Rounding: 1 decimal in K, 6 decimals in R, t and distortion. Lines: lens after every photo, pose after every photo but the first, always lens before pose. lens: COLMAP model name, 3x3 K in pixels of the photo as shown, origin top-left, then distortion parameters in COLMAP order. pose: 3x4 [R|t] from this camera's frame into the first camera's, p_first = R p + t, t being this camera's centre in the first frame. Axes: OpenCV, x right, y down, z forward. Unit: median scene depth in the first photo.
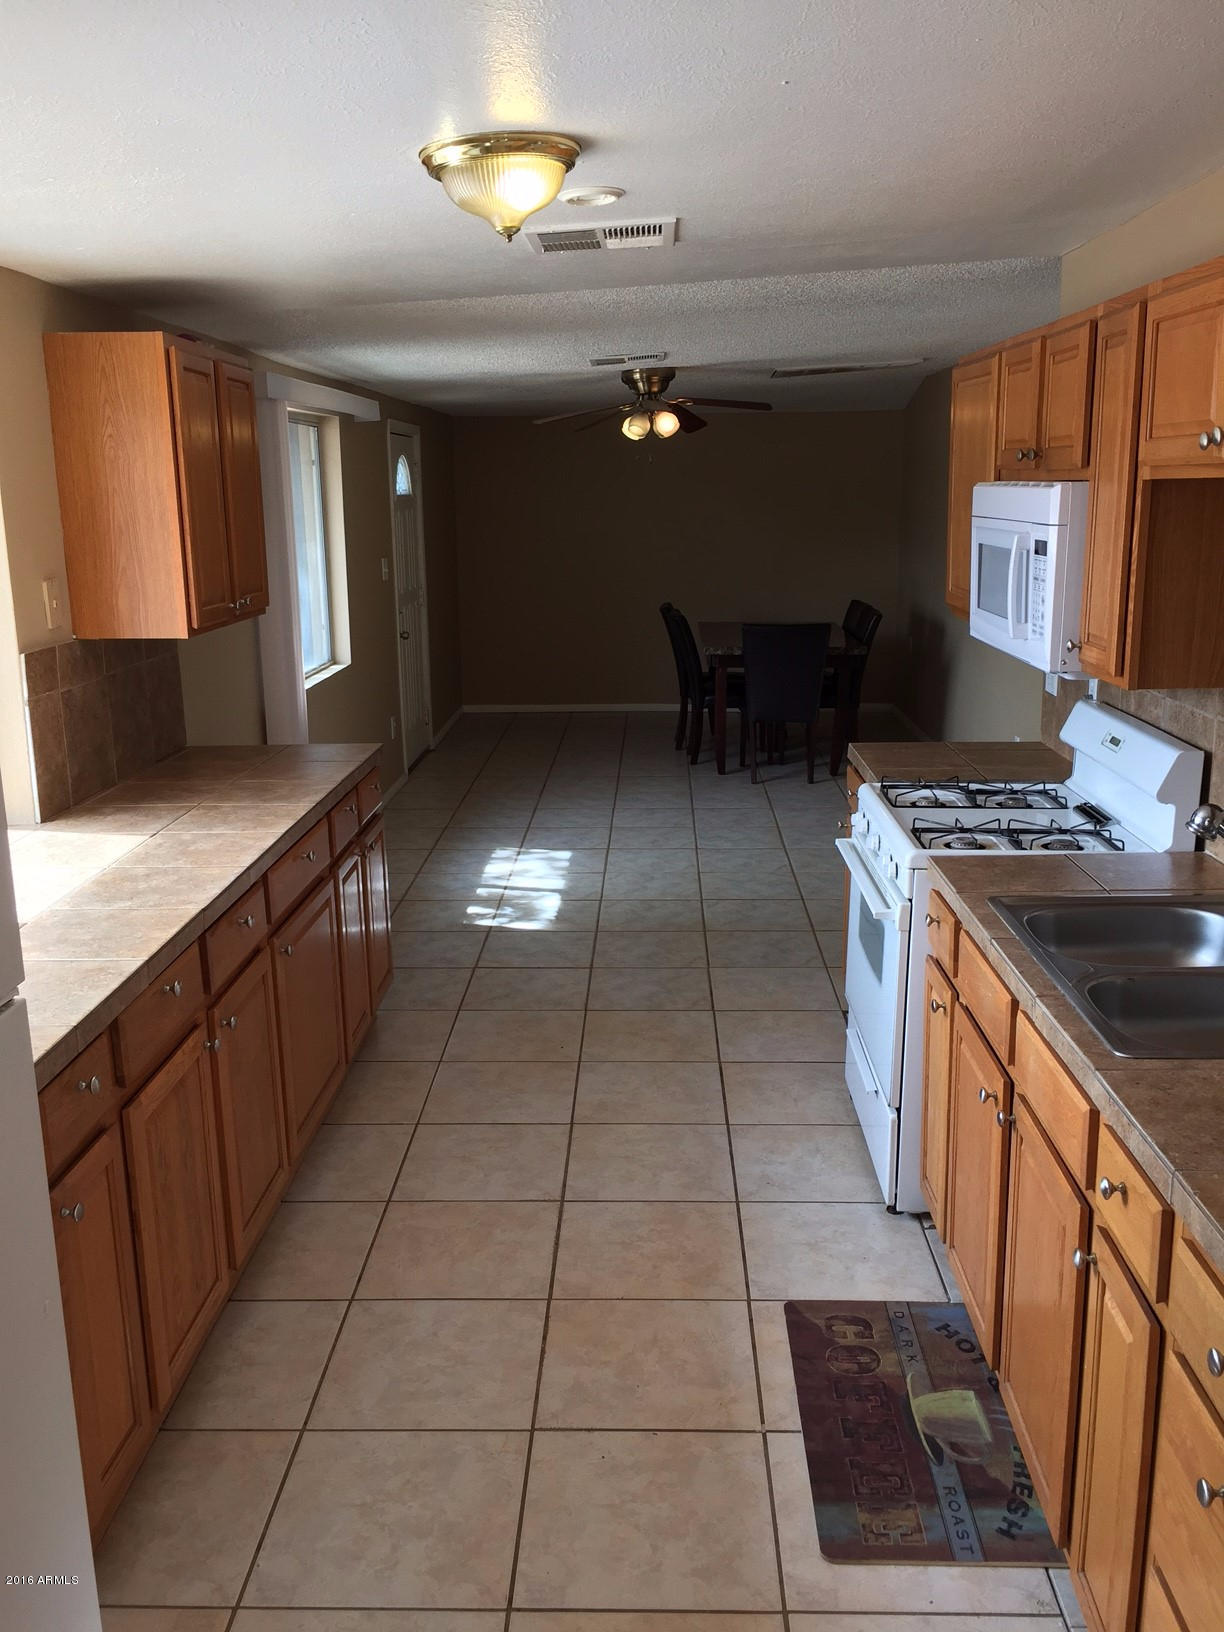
lens RADIAL K [[1405.8, 0, 606.2], [0, 1405.8, 813.3], [0, 0, 1]] dist [0.094137, -0.148846]
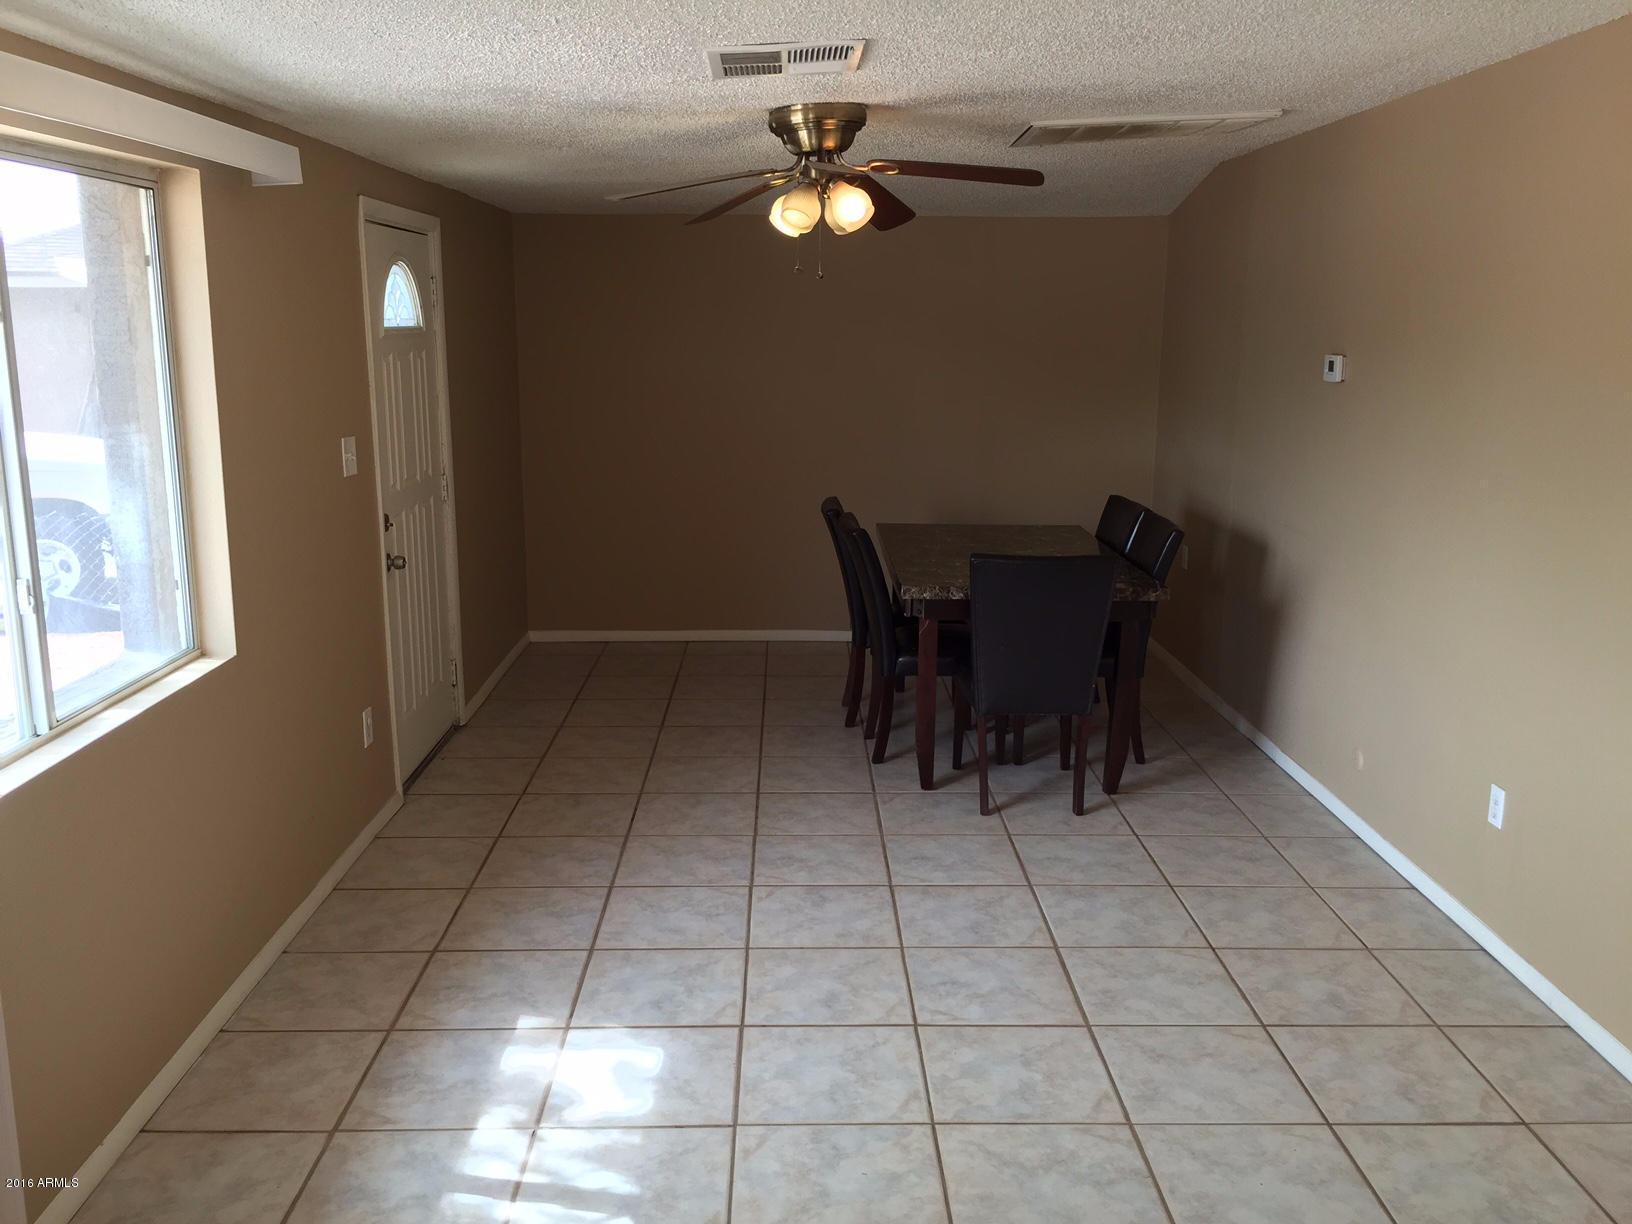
lens RADIAL K [[1399.9, 0, 819.9], [0, 1399.9, 607.2], [0, 0, 1]] dist [0.087481, -0.119277]
pose [[0.998323, 0.003267, 0.057799, -0.000300], [-0.001829, 0.999688, -0.024910, -0.105964], [-0.057862, 0.024763, 0.998017, 0.456855]]
